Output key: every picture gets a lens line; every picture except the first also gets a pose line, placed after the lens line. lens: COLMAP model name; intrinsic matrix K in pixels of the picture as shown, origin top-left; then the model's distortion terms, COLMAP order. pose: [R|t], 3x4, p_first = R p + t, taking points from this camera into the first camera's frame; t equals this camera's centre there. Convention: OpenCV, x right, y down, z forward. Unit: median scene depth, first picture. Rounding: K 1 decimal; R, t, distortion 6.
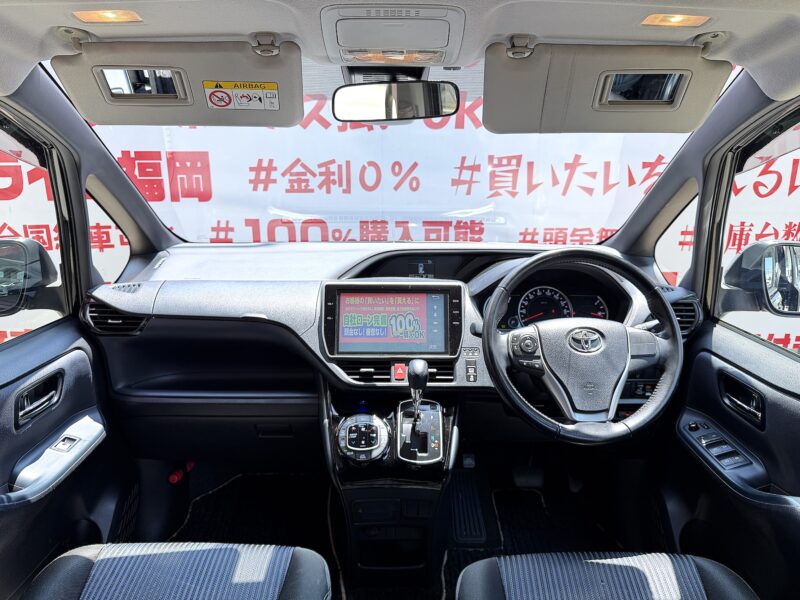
lens RADIAL K [[555.4, 0, 400.0], [0, 555.4, 300.0], [0, 0, 1]] dist [0.152785, -0.320069]
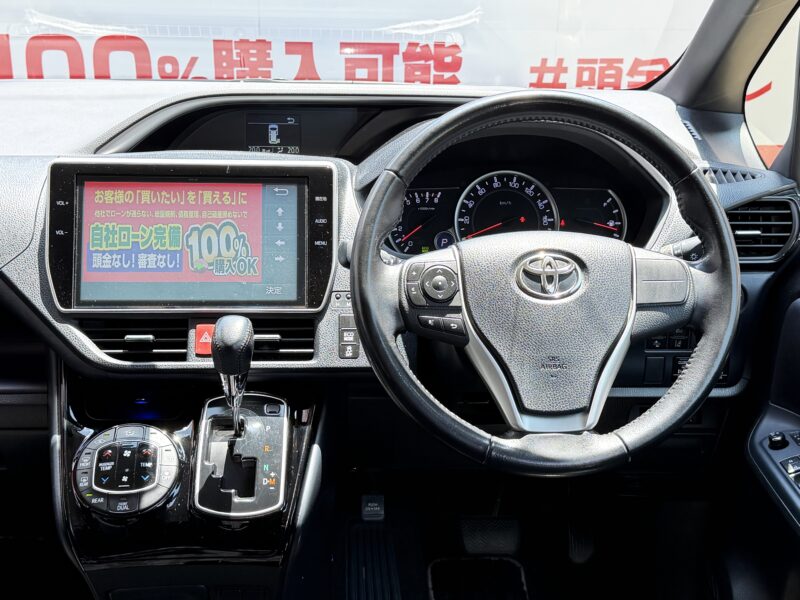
lens RADIAL K [[1069.5, 0, 400.0], [0, 1069.5, 300.0], [0, 0, 1]] dist [0.106920, 0.010546]
pose [[0.998813, -0.003332, 0.048587, 0.127568], [-0.001074, 0.995906, 0.090392, 0.005309], [-0.048689, -0.090337, 0.994720, 0.033829]]
